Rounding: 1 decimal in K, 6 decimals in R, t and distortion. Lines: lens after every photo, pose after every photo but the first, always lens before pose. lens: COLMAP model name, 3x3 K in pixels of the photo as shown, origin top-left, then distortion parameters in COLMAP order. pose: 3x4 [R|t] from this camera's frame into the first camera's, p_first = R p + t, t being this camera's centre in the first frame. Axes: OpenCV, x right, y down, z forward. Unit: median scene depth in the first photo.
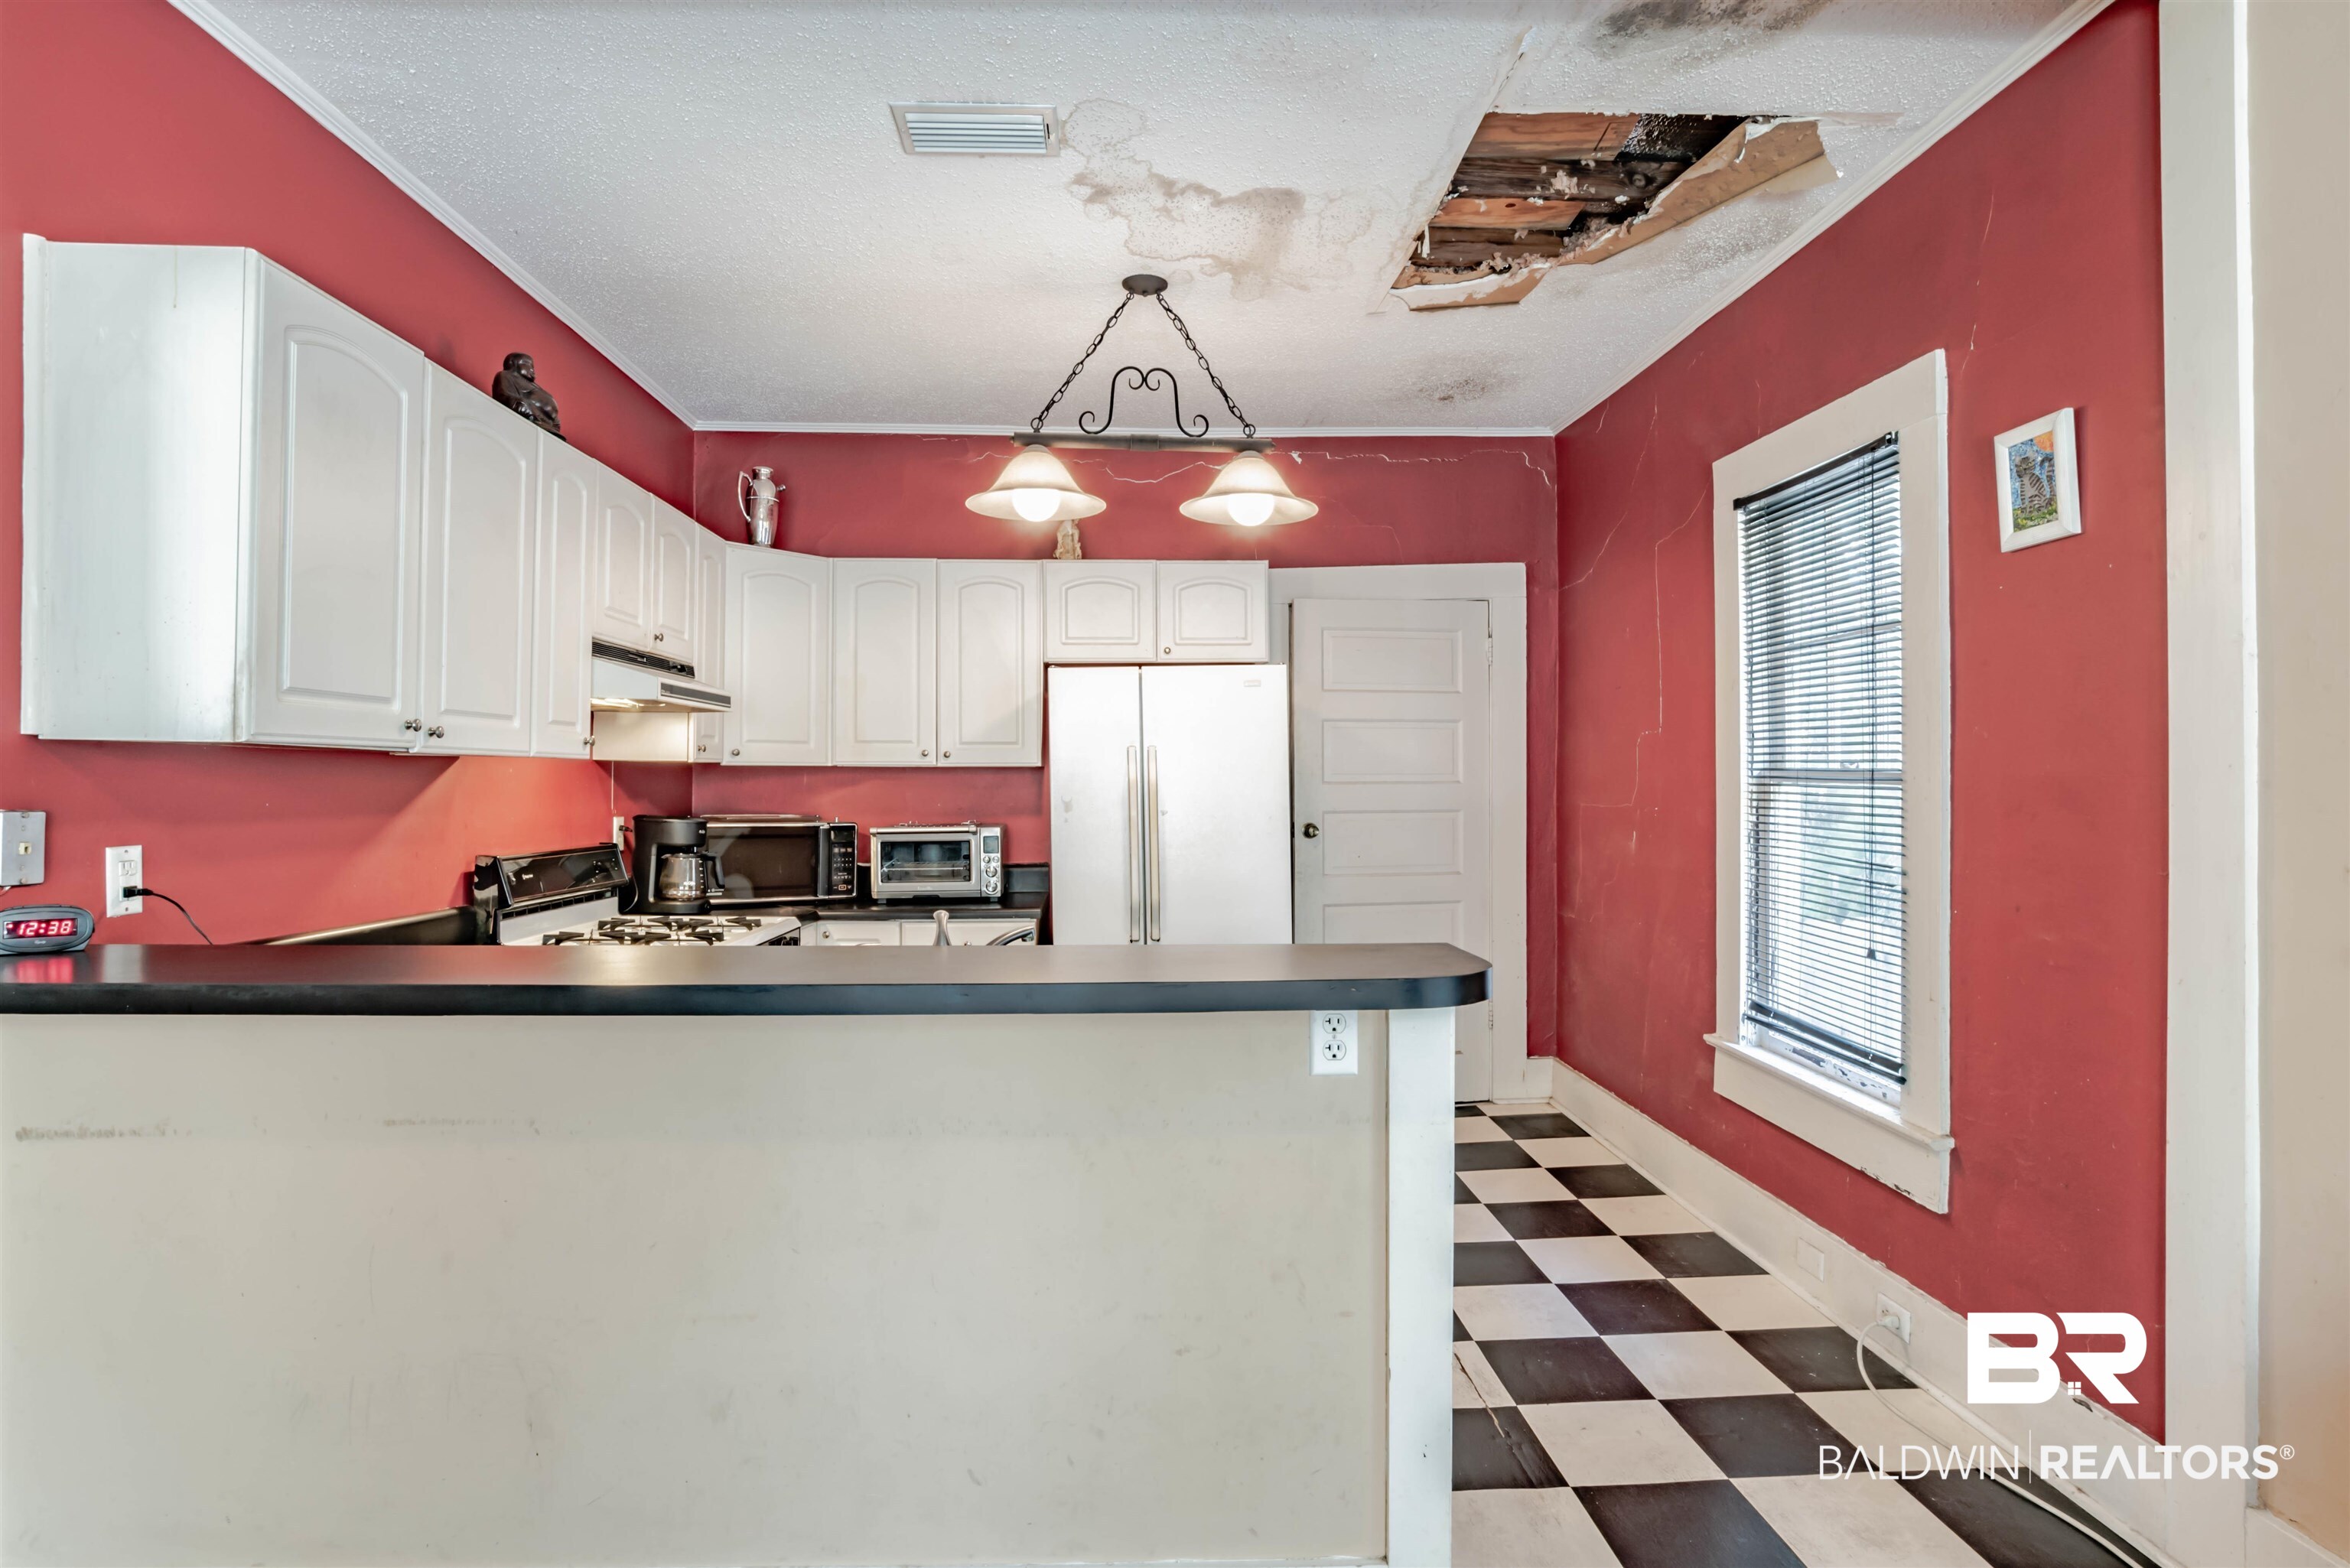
lens RADIAL K [[1192.5, 0, 1175.4], [0, 1192.5, 780.4], [0, 0, 1]] dist [-0.043666, 0.016192]
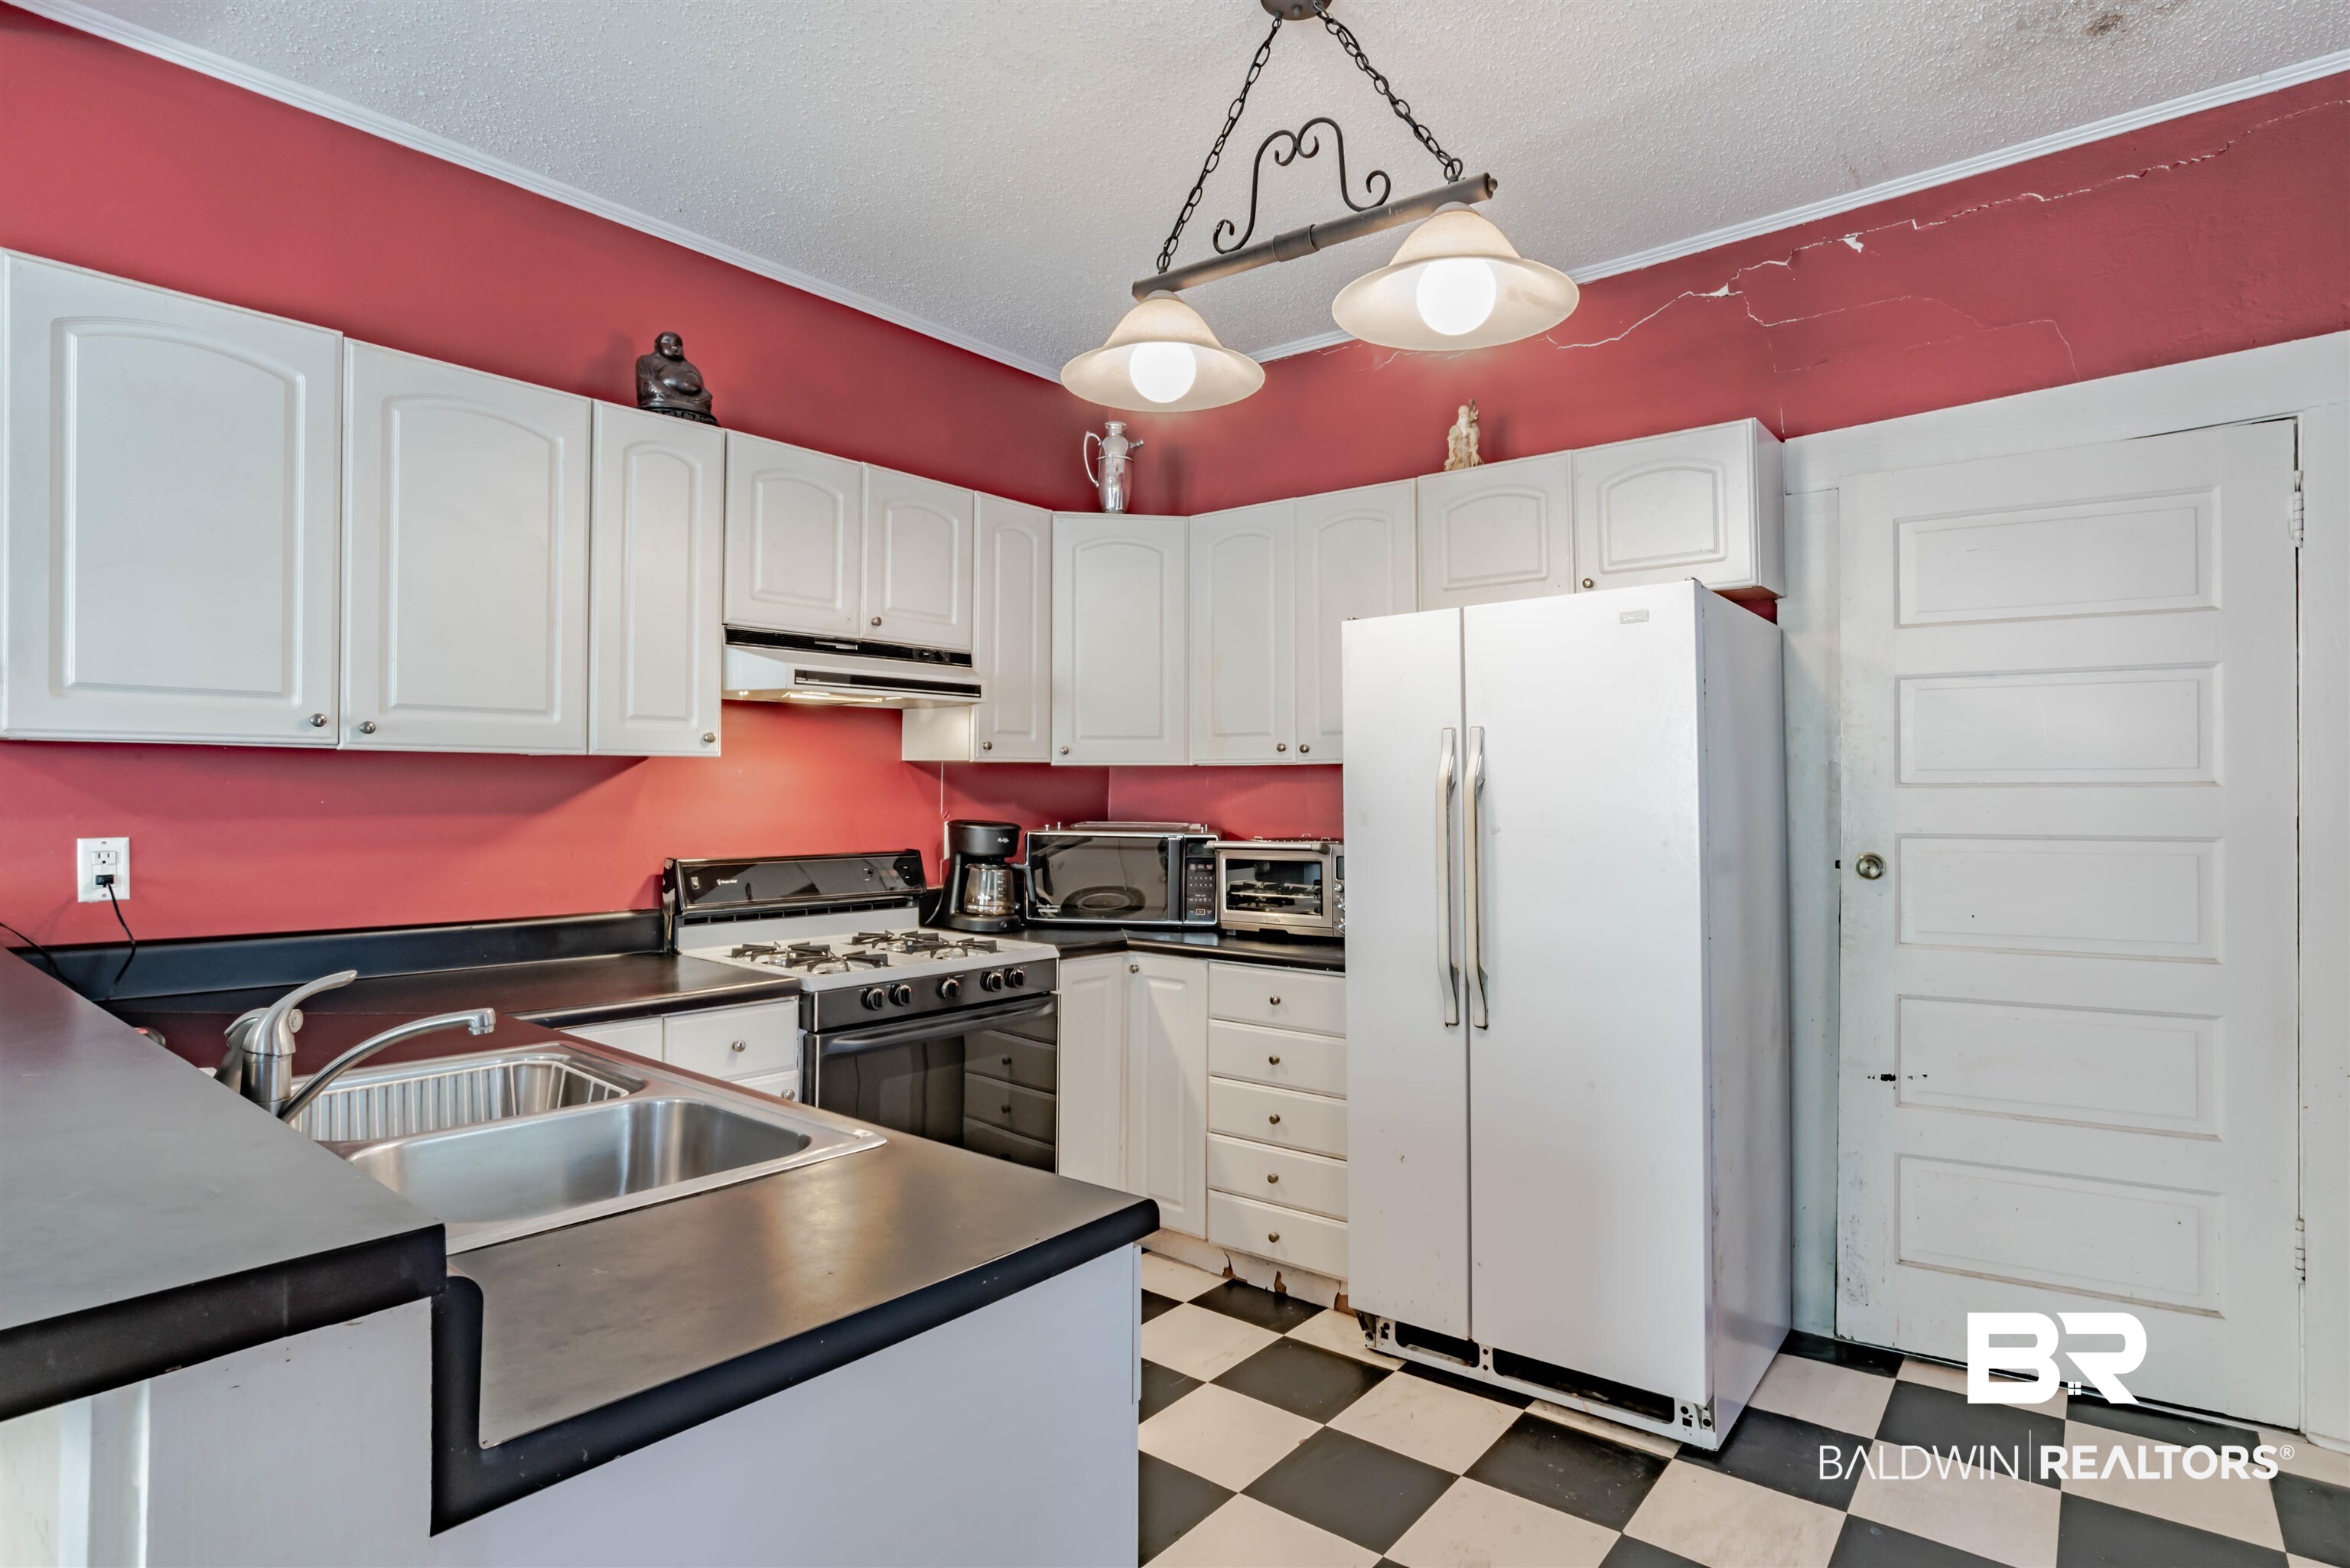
lens RADIAL K [[1192.5, 0, 1191.1], [0, 1192.5, 780.6], [0, 0, 1]] dist [-0.043666, 0.016192]
pose [[0.758176, -0.004472, -0.652035, 0.339229], [-0.000400, 0.999973, -0.007324, 0.006082], [0.652050, 0.005813, 0.758154, 0.489042]]
